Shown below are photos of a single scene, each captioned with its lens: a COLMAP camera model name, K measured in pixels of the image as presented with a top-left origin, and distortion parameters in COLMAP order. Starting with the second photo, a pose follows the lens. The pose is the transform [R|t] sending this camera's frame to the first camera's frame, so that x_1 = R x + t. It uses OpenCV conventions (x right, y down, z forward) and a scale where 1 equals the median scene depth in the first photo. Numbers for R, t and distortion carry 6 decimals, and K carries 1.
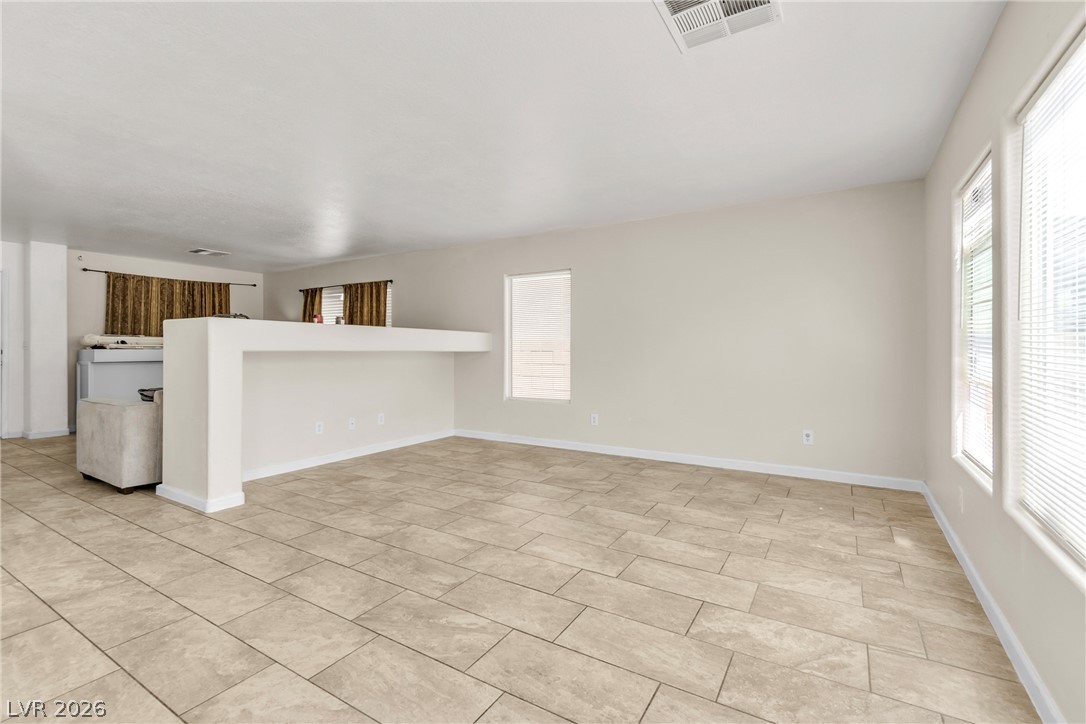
lens RADIAL K [[489.8, 0, 544.2], [0, 489.8, 346.7], [0, 0, 1]] dist [0.000723, 0.000071]
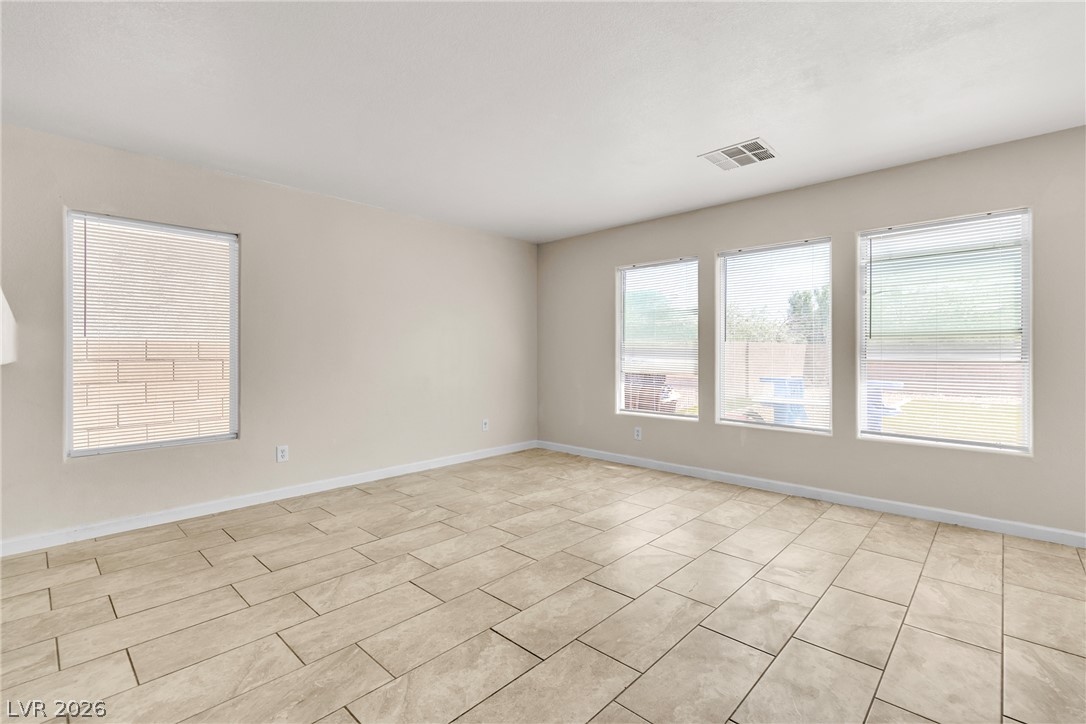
lens RADIAL K [[485.7, 0, 543.2], [0, 485.7, 366.5], [0, 0, 1]] dist [-0.000496, -0.000428]
pose [[0.205992, -0.027451, 0.978169, -0.775784], [-0.000861, 0.999601, 0.028234, -0.001476], [-0.978553, -0.006658, 0.205886, 0.713405]]
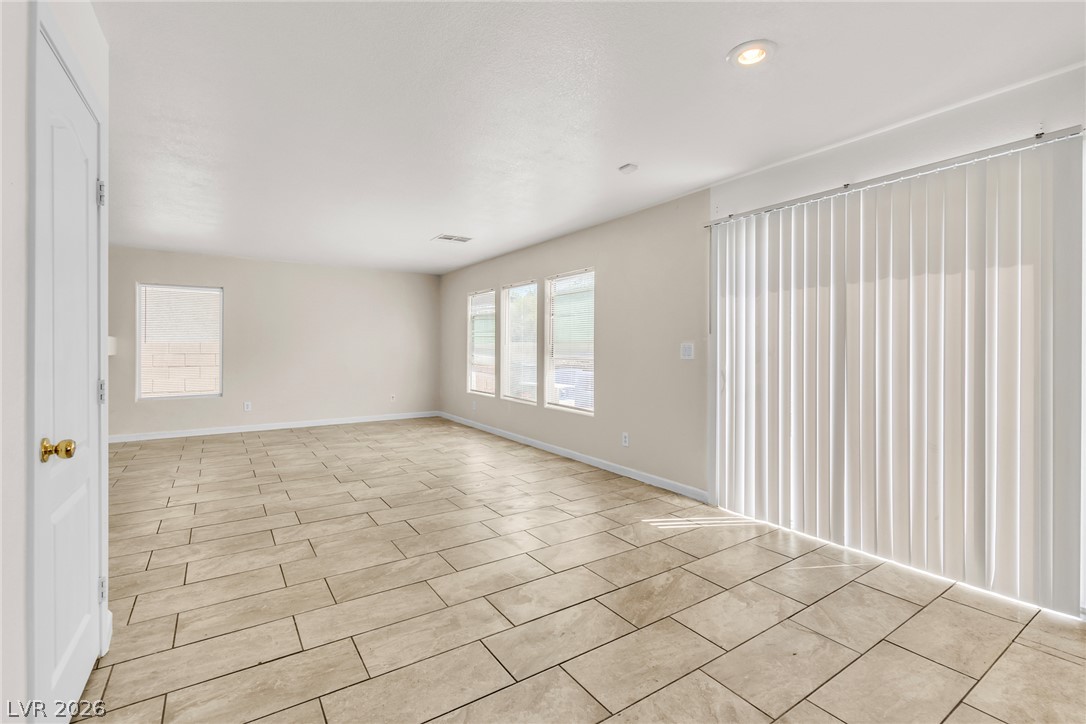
lens RADIAL K [[474.6, 0, 545.7], [0, 474.6, 354.7], [0, 0, 1]] dist [0.002337, 0.000103]
pose [[0.415539, -0.008769, 0.909533, -1.079825], [-0.006262, 0.999902, 0.012501, -0.015636], [-0.909554, -0.010890, 0.415444, -0.376104]]
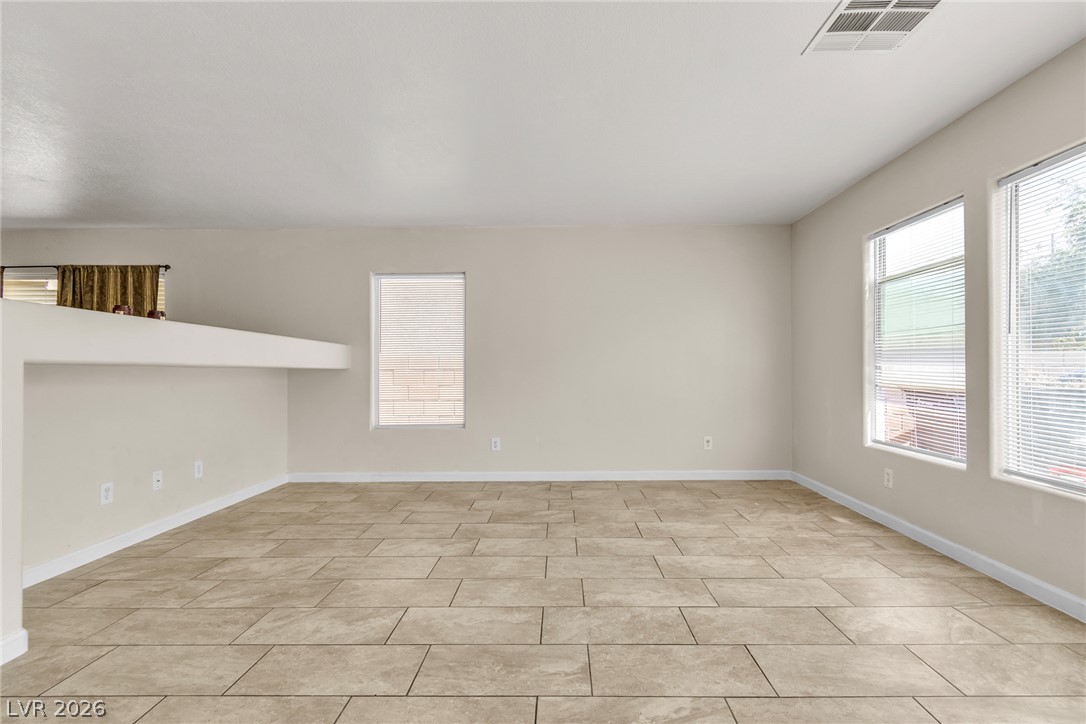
lens RADIAL K [[499.8, 0, 558.9], [0, 499.8, 369.7], [0, 0, 1]] dist [0.001395, -0.000877]
pose [[0.856019, -0.003670, 0.516932, -0.403059], [0.003415, 0.999993, 0.001444, 0.018566], [-0.516933, 0.000529, 0.856025, 0.243182]]
